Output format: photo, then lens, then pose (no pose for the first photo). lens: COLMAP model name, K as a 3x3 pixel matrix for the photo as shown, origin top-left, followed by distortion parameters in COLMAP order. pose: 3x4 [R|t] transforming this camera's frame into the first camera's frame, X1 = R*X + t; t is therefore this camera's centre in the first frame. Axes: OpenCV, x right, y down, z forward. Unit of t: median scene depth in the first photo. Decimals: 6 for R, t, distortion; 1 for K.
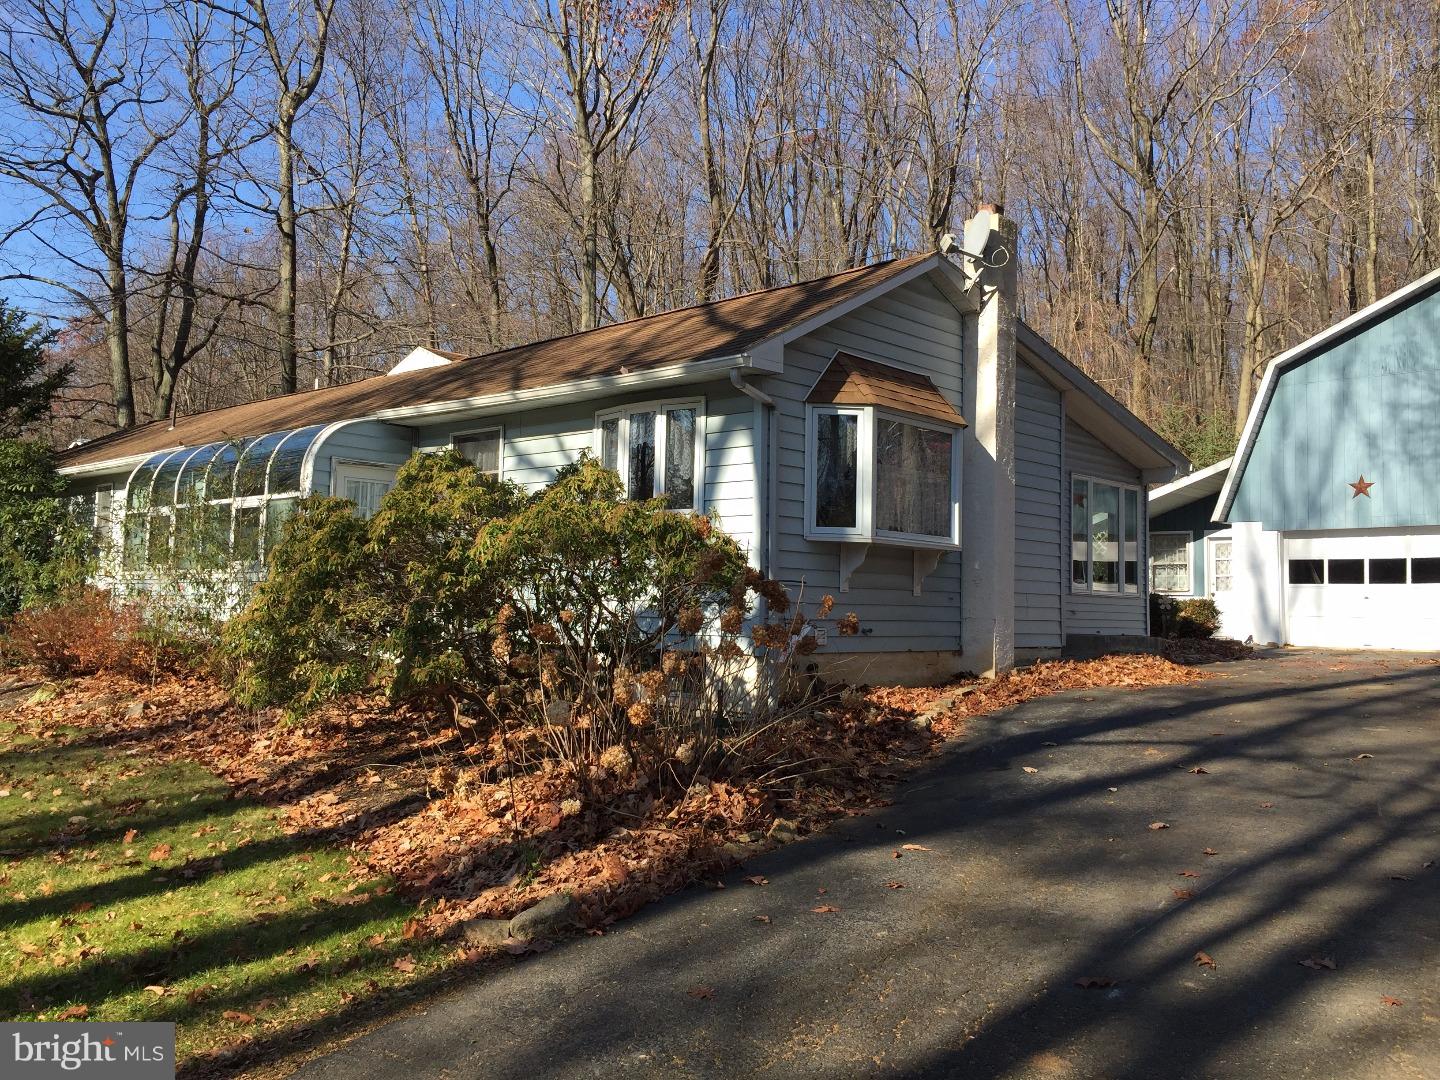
lens RADIAL K [[1201.3, 0, 723.8], [0, 1201.3, 502.9], [0, 0, 1]] dist [0.068745, -0.110658]
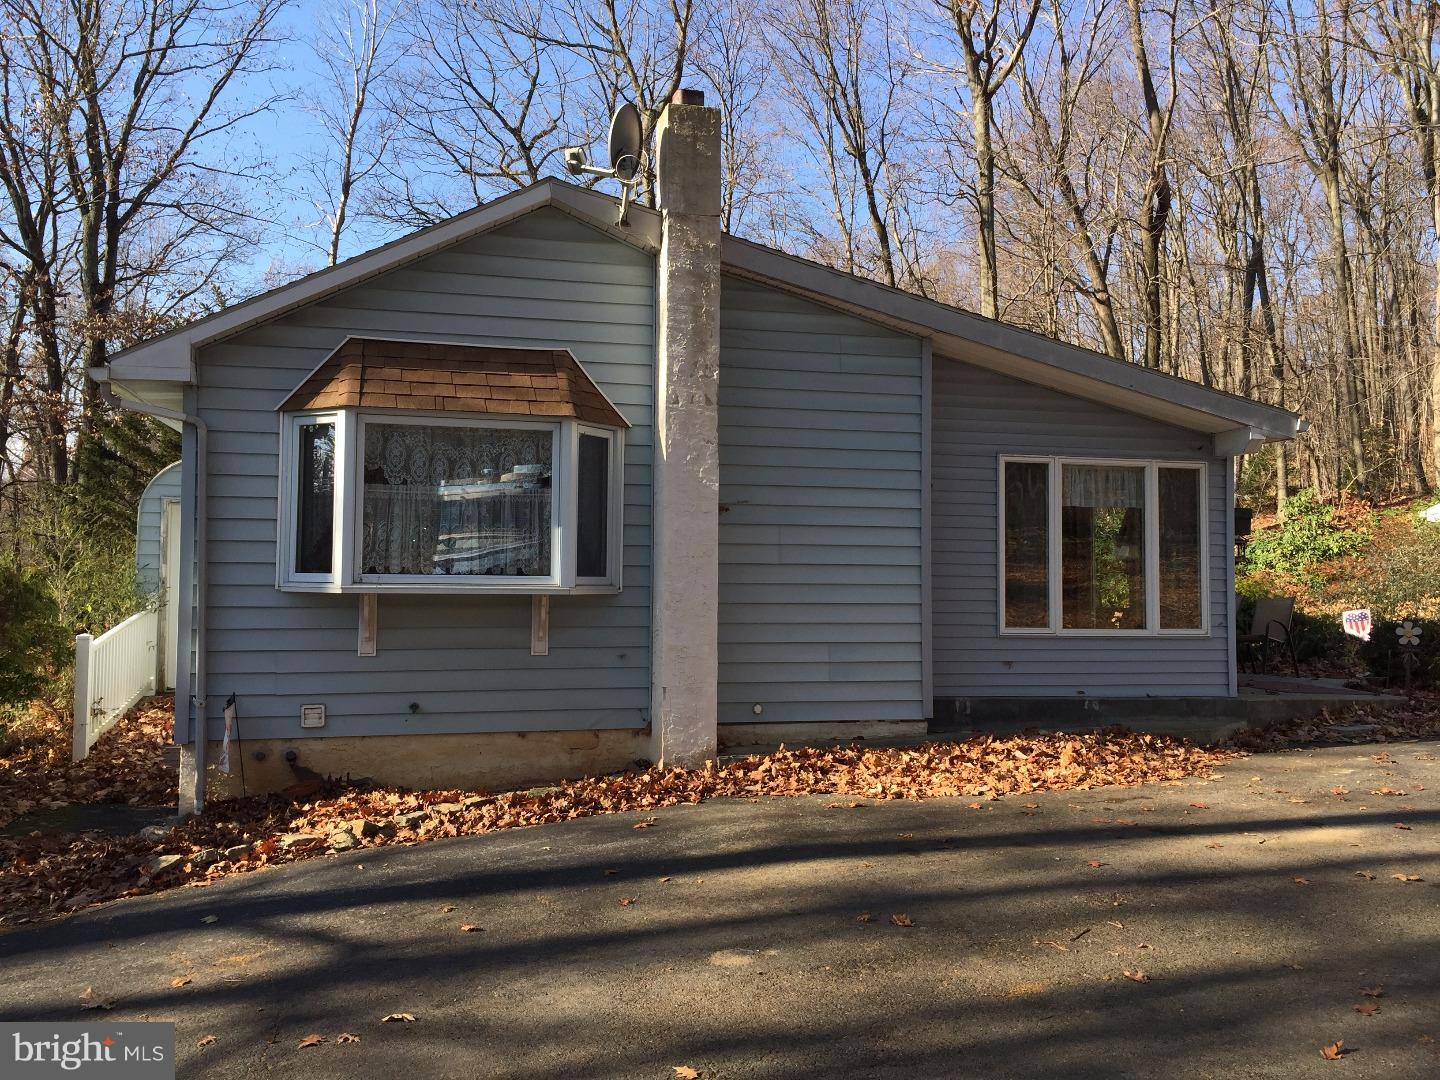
lens RADIAL K [[1201.3, 0, 723.8], [0, 1201.3, 502.9], [0, 0, 1]] dist [0.068745, -0.110658]
pose [[0.834750, -0.046035, -0.548702, 0.361054], [0.056334, 0.998410, 0.001938, -0.005629], [0.547740, -0.032529, 0.836016, 0.246395]]
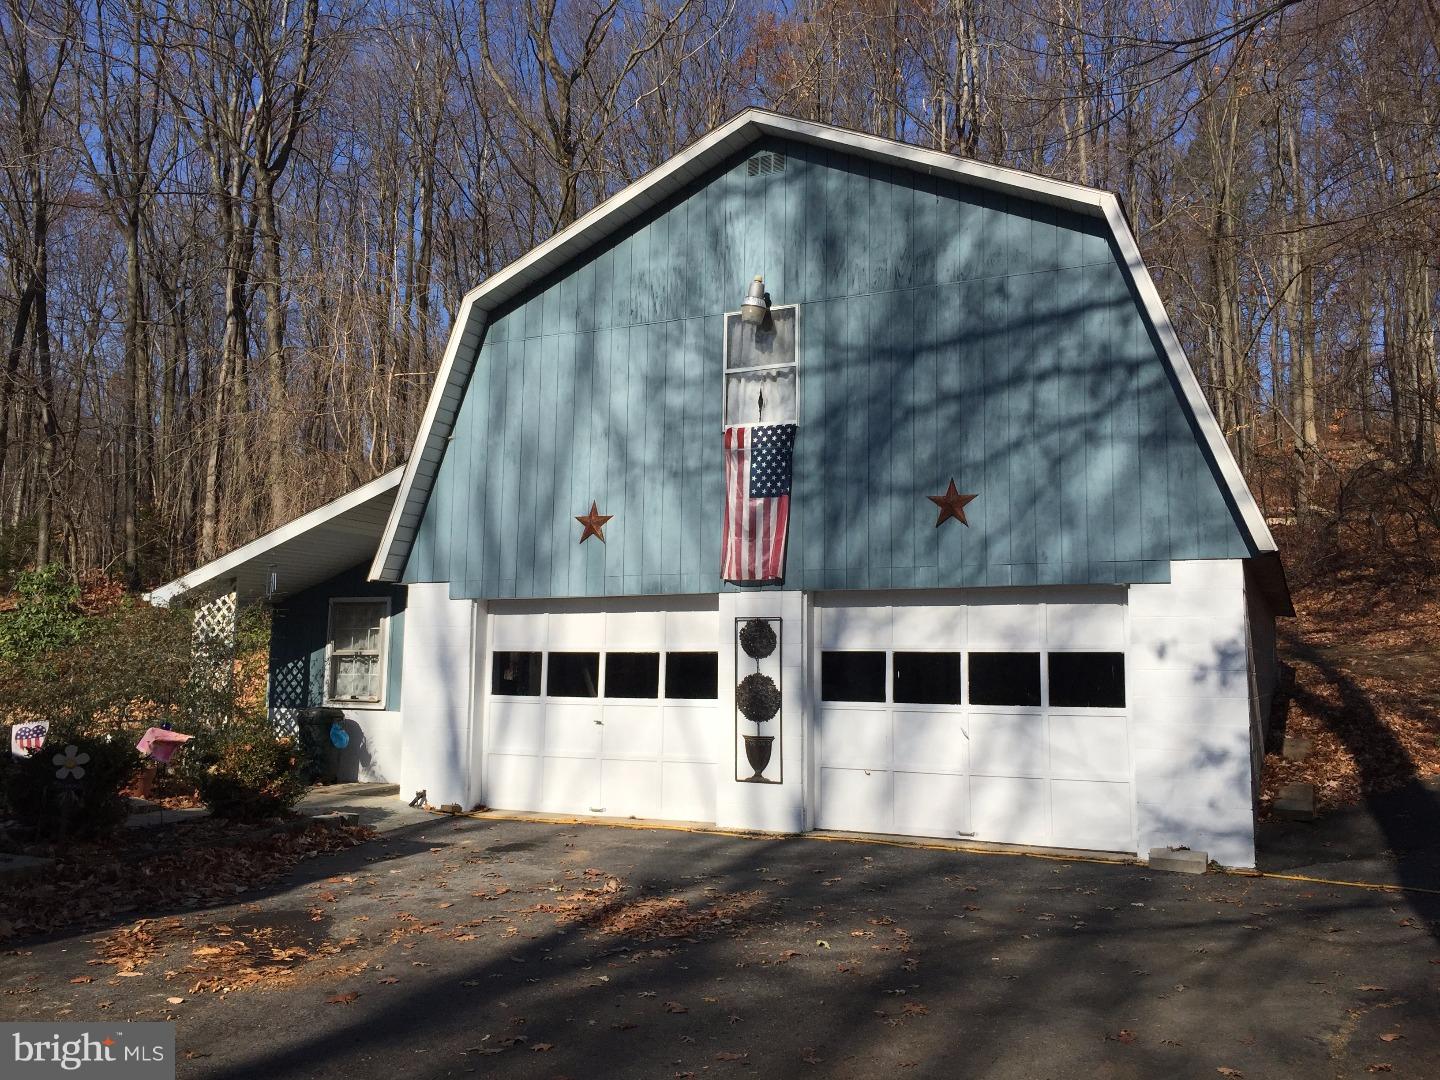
lens RADIAL K [[1205.2, 0, 720.0], [0, 1205.2, 540.0], [0, 0, 1]] dist [0.075293, -0.213045]
pose [[0.944765, 0.028873, 0.326475, 0.381941], [-0.022915, 0.999494, -0.022080, 0.005226], [-0.326947, 0.013380, 0.944948, 0.439617]]
